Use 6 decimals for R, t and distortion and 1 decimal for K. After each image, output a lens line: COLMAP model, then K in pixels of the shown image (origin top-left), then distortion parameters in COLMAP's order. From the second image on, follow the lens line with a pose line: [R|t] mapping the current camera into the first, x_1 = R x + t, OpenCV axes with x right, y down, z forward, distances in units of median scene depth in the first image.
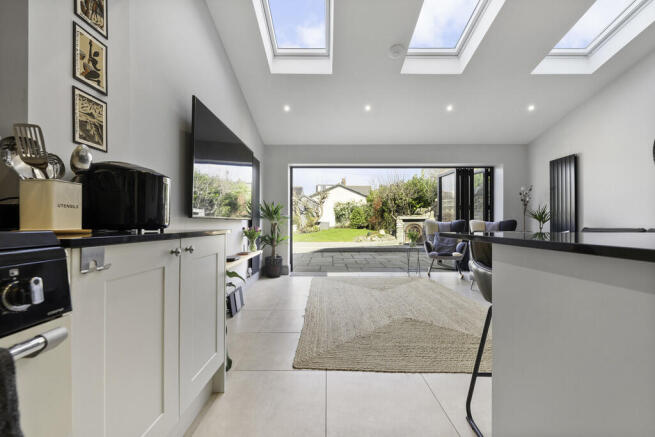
lens RADIAL K [[270.5, 0, 323.5], [0, 270.5, 223.4], [0, 0, 1]] dist [0.002147, -0.001833]
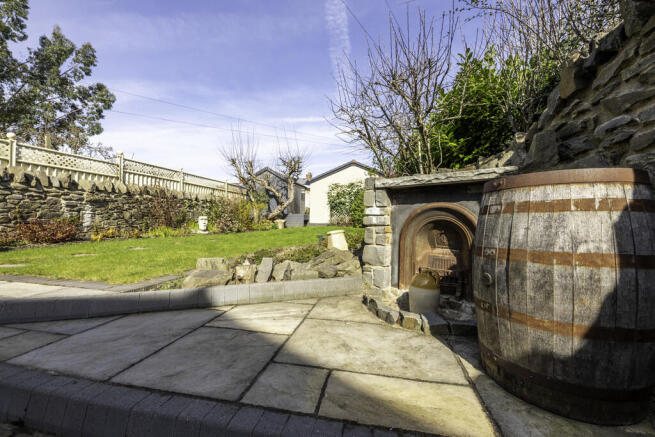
lens RADIAL K [[270.5, 0, 323.8], [0, 270.5, 215.4], [0, 0, 1]] dist [0.002147, -0.001833]
pose [[0.981030, 0.013525, -0.193382, 0.751208], [-0.017758, 0.999639, -0.020172, 0.033825], [0.193039, 0.023223, 0.980916, 2.022295]]
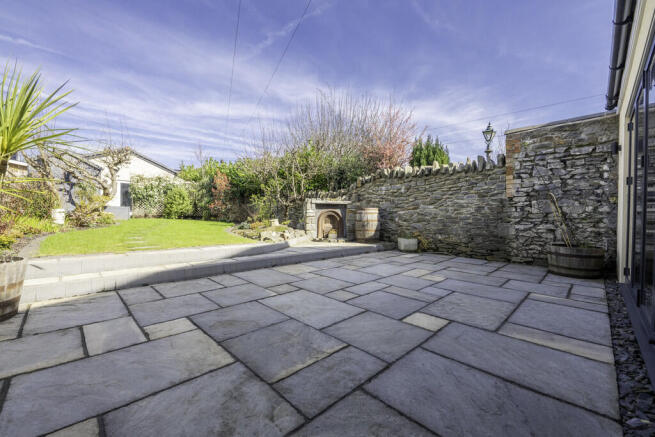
lens RADIAL K [[270.5, 0, 330.8], [0, 270.5, 217.6], [0, 0, 1]] dist [0.002147, -0.001833]
pose [[0.698575, 0.006342, 0.715509, -0.398508], [-0.014388, 0.999883, 0.005184, 0.038648], [-0.715392, -0.013916, 0.698585, 1.360558]]
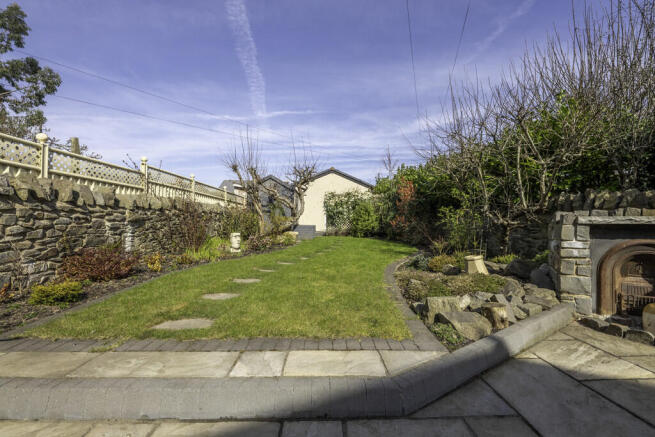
lens RADIAL K [[270.5, 0, 325.3], [0, 270.5, 223.9], [0, 0, 1]] dist [0.002147, -0.001833]
pose [[0.999191, 0.008347, 0.039329, 0.089853], [-0.008346, 0.999965, -0.000191, -0.037741], [-0.039329, -0.000138, 0.999226, 1.999232]]
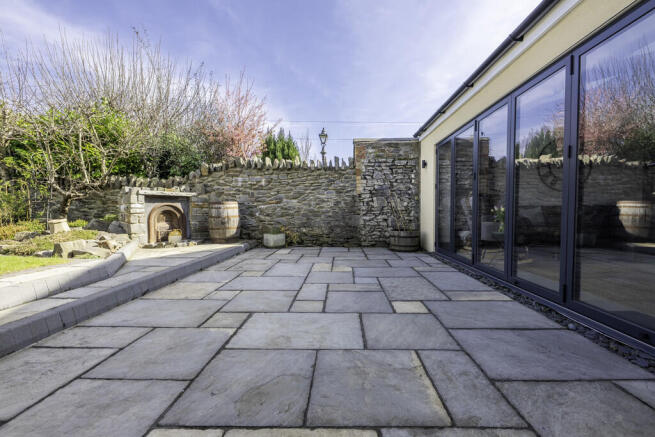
lens RADIAL K [[270.5, 0, 344.2], [0, 270.5, 222.5], [0, 0, 1]] dist [0.002147, -0.001833]
pose [[-0.010046, -0.047533, 0.998819, -0.473171], [0.001488, 0.998868, 0.047550, 0.026919], [-0.999948, 0.001964, -0.009963, 1.746703]]
